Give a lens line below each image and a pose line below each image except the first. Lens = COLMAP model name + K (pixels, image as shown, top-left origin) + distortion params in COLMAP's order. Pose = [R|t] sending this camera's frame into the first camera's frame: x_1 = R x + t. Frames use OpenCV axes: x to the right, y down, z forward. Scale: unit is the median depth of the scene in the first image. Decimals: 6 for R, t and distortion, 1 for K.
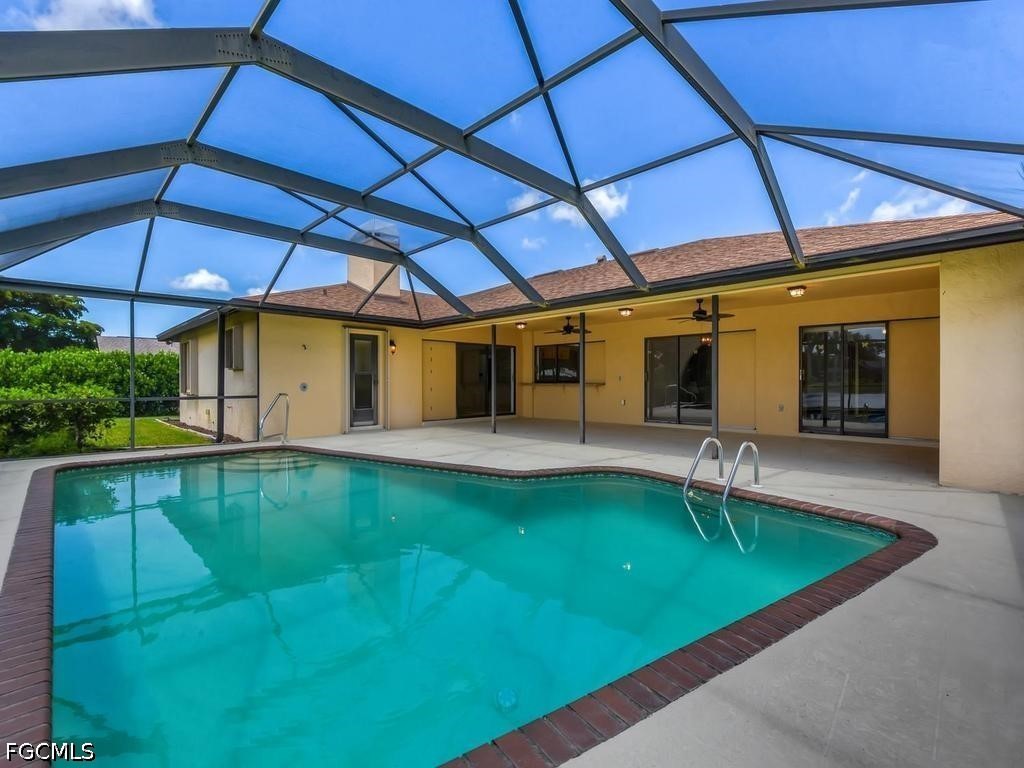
lens RADIAL K [[480.5, 0, 509.0], [0, 480.5, 383.0], [0, 0, 1]] dist [-0.014966, -0.000130]
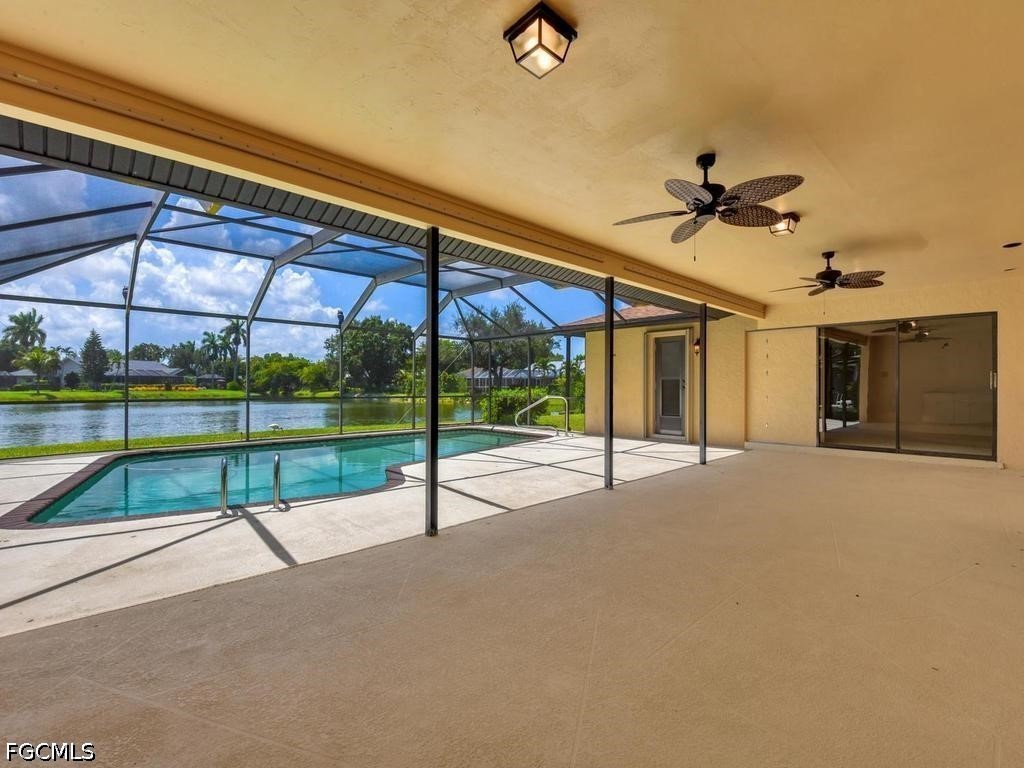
lens RADIAL K [[471.6, 0, 512.0], [0, 471.6, 384.0], [0, 0, 1]] dist [-0.021825, -0.000807]
pose [[-0.033396, -0.003301, -0.999437, 0.612506], [-0.004580, 0.999985, -0.003149, -0.004566], [0.999432, 0.004473, -0.033411, 0.711807]]
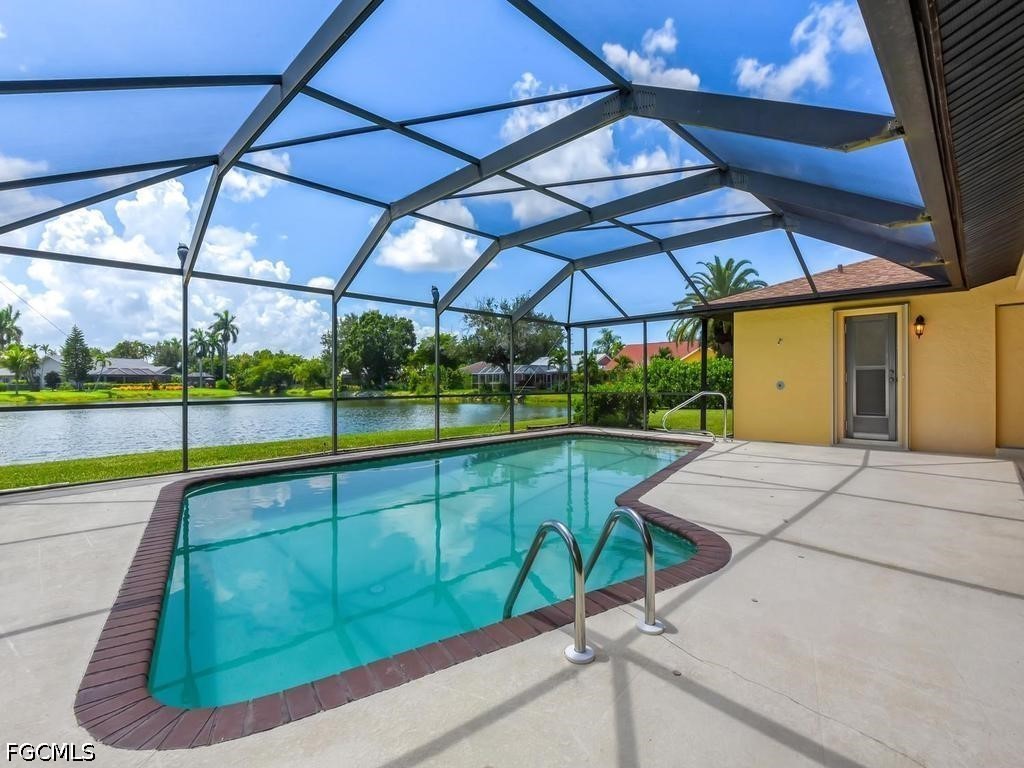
lens RADIAL K [[480.5, 0, 509.0], [0, 480.5, 383.0], [0, 0, 1]] dist [-0.014966, -0.000130]
pose [[-0.023113, 0.002790, -0.999729, 0.431807], [0.004041, 0.999988, 0.002698, -0.001064], [0.999725, -0.003978, -0.023124, 0.457692]]
